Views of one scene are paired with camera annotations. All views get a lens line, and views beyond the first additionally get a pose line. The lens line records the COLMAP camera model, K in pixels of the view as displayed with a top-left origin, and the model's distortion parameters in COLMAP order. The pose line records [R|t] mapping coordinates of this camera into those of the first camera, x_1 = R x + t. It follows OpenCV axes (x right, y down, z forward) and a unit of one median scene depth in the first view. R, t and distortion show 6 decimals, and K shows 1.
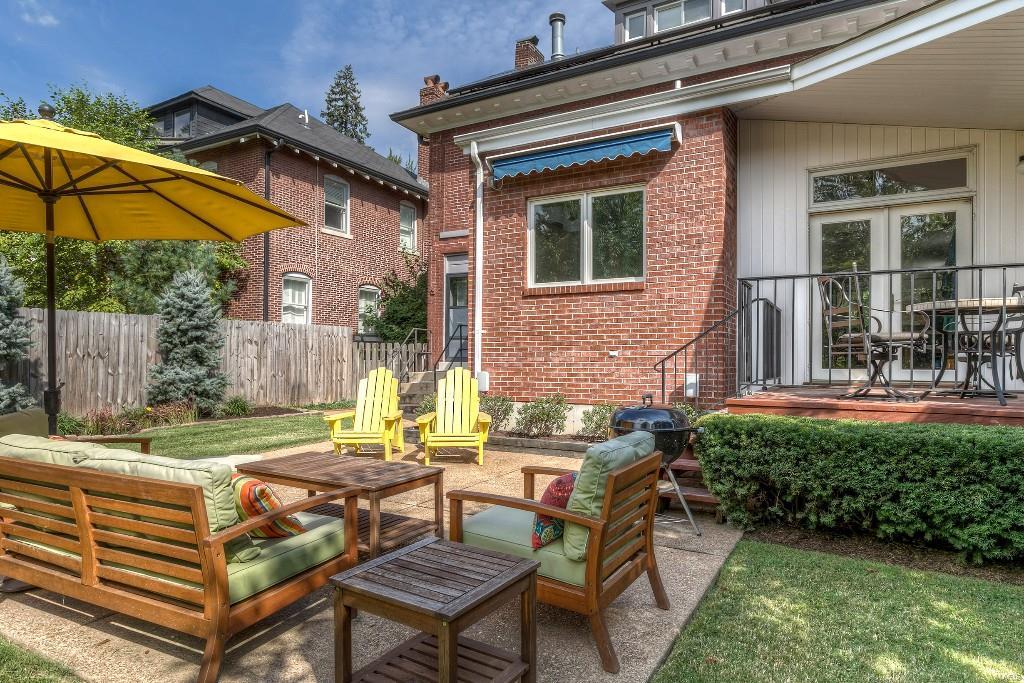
lens RADIAL K [[573.8, 0, 510.4], [0, 573.8, 355.4], [0, 0, 1]] dist [-0.003233, -0.000547]
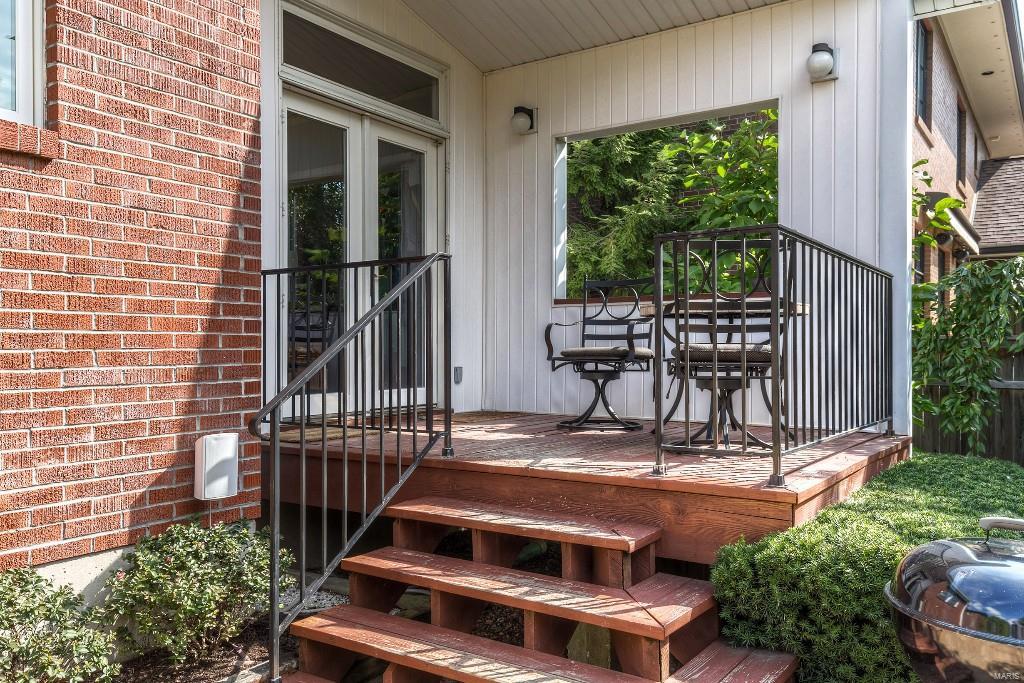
lens RADIAL K [[824.0, 0, 507.5], [0, 824.0, 342.3], [0, 0, 1]] dist [0.057302, -0.002372]
pose [[0.107518, 0.003962, 0.994195, -0.162779], [-0.013283, 0.999909, -0.002549, -0.024190], [-0.994114, -0.012932, 0.107561, 0.715202]]
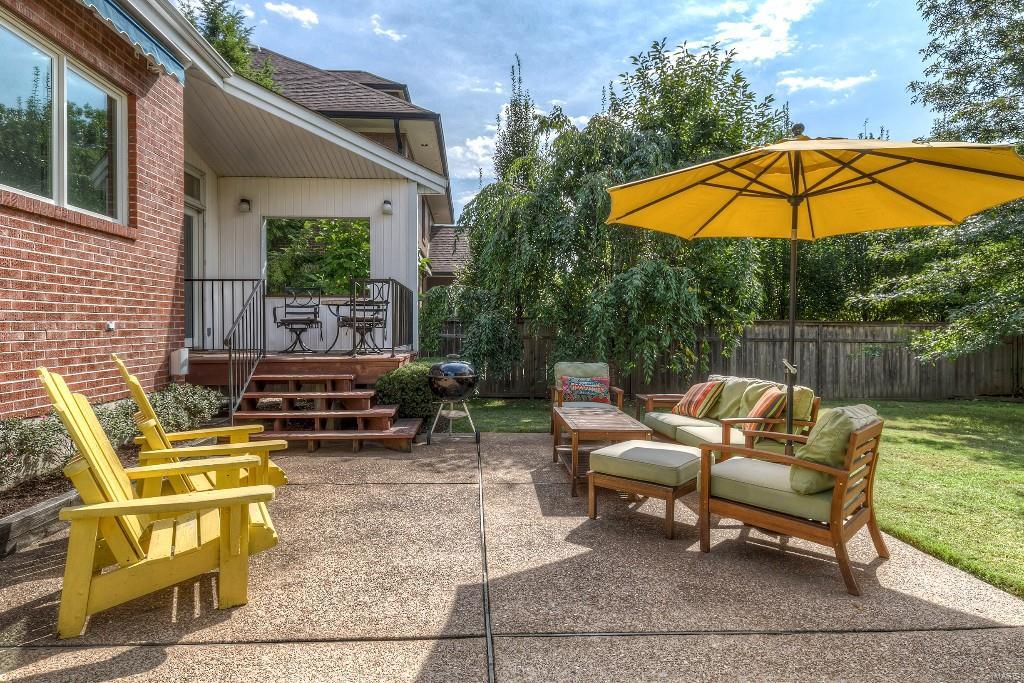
lens RADIAL K [[593.2, 0, 509.5], [0, 593.2, 329.2], [0, 0, 1]] dist [-0.003074, 0.000041]
pose [[-0.520284, -0.008228, 0.853954, -0.680493], [-0.015001, 0.999887, 0.000494, -0.006135], [-0.853861, -0.012553, -0.520349, 0.974544]]
